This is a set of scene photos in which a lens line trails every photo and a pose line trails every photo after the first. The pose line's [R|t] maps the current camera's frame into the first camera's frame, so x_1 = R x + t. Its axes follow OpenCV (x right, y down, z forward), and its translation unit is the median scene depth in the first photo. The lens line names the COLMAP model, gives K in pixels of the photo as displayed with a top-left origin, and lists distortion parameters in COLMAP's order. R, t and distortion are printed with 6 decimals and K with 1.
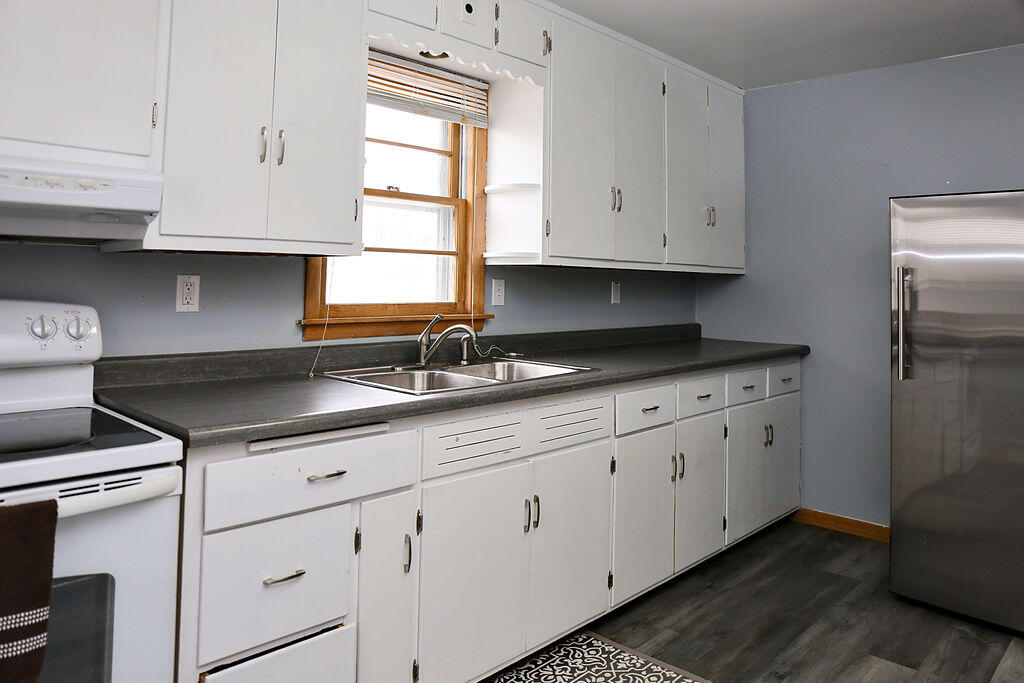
lens RADIAL K [[738.6, 0, 504.7], [0, 738.6, 266.8], [0, 0, 1]] dist [-0.095009, 0.067579]
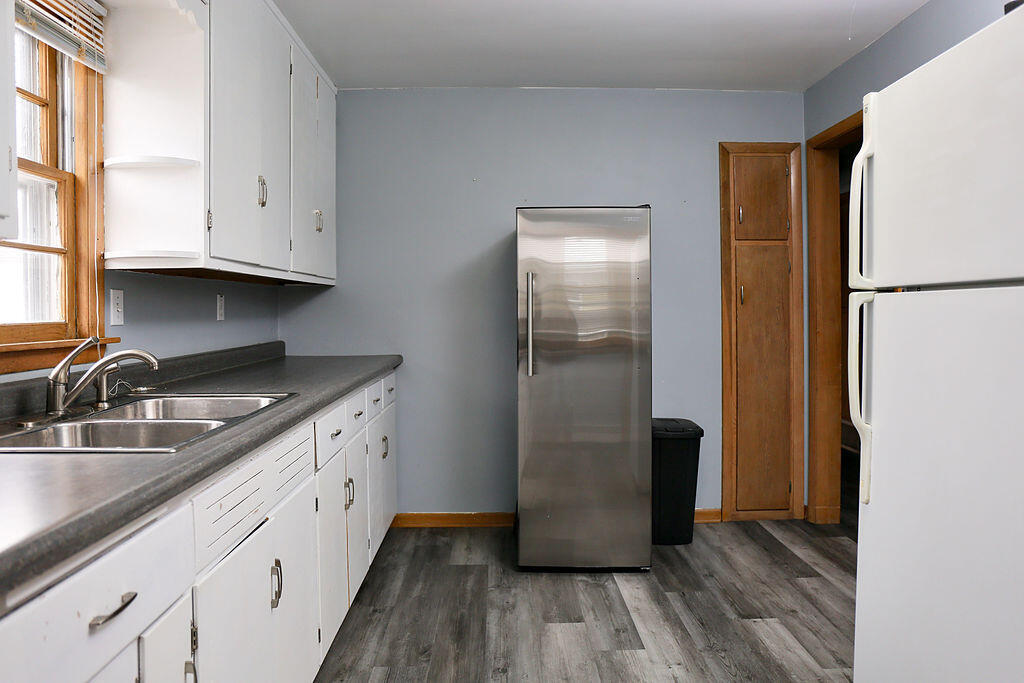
lens RADIAL K [[725.6, 0, 512.0], [0, 725.6, 341.5], [0, 0, 1]] dist [-0.082702, 0.084652]
pose [[0.715532, -0.059874, 0.696010, -0.238077], [0.010918, 0.997157, 0.074555, 0.021423], [-0.698495, -0.045747, 0.714151, 0.230477]]
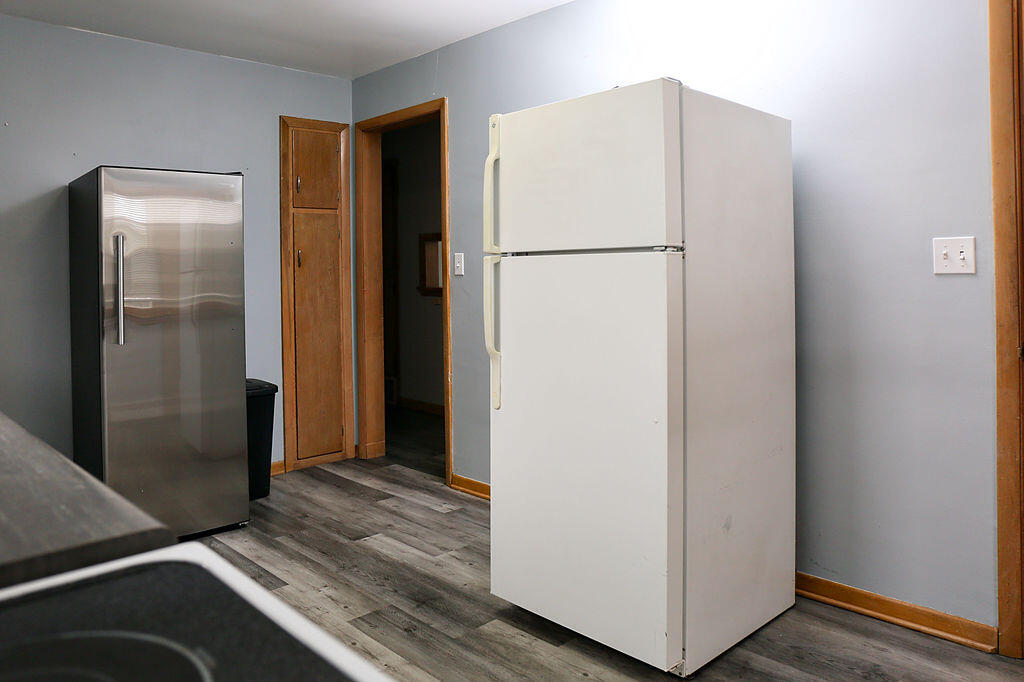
lens RADIAL K [[750.4, 0, 511.9], [0, 750.4, 306.9], [0, 0, 1]] dist [-0.073656, 0.001077]
pose [[0.059107, -0.077722, 0.995221, -0.468077], [-0.002898, 0.996947, 0.078029, 0.018808], [-0.998247, -0.007496, 0.058702, 0.376497]]
